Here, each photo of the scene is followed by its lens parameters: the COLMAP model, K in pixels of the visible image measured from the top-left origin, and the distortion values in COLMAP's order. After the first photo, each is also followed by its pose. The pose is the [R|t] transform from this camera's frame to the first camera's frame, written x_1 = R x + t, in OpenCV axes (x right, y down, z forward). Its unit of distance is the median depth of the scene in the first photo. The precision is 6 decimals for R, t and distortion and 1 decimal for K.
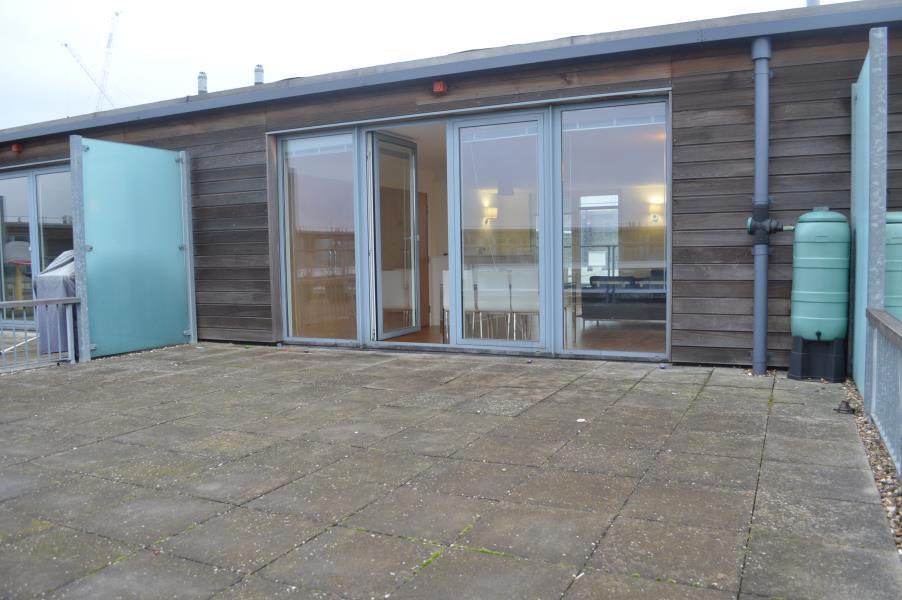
lens RADIAL K [[718.5, 0, 451.0], [0, 718.5, 300.0], [0, 0, 1]] dist [-0.067882, 0.001625]
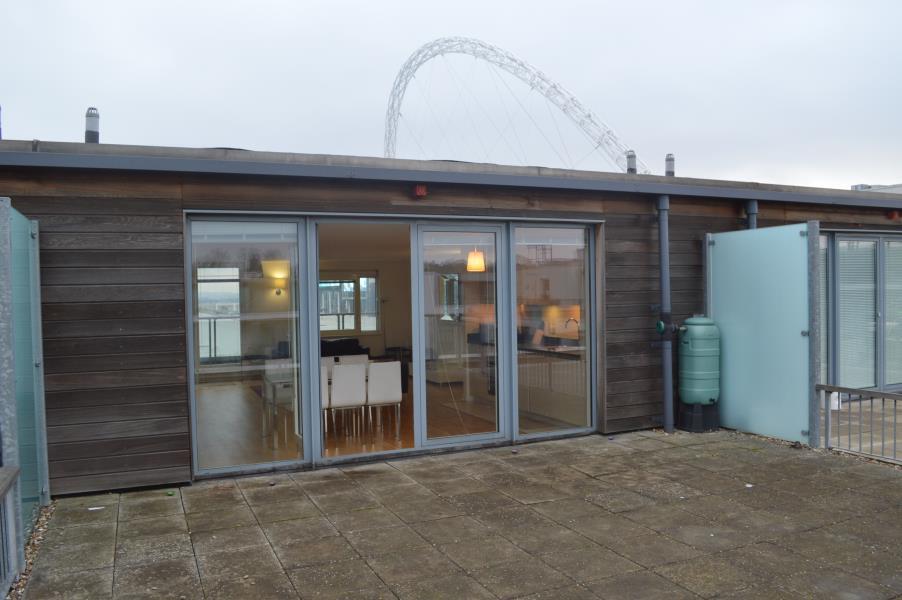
lens RADIAL K [[718.5, 0, 451.0], [0, 718.5, 300.0], [0, 0, 1]] dist [-0.067882, 0.001625]
pose [[0.648780, -0.004881, 0.760960, -0.677474], [0.058506, 0.997340, -0.043484, -0.089553], [-0.758723, 0.072733, 0.647340, 0.295828]]
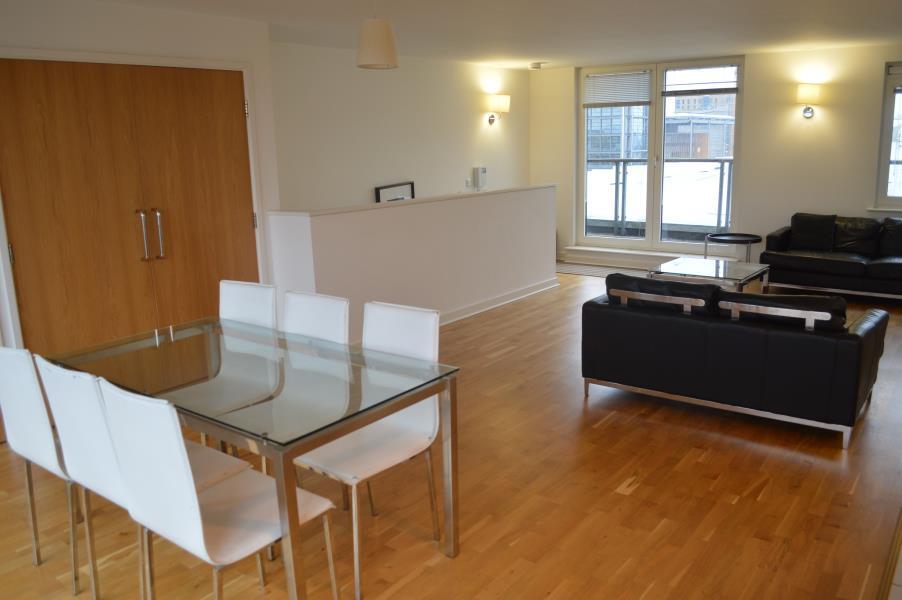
lens RADIAL K [[718.5, 0, 451.0], [0, 718.5, 300.0], [0, 0, 1]] dist [-0.067882, 0.001625]
pose [[0.979198, 0.036792, -0.199542, 0.288891], [-0.004314, 0.986975, 0.160813, -0.127796], [0.202860, -0.156607, 0.966603, 0.911070]]
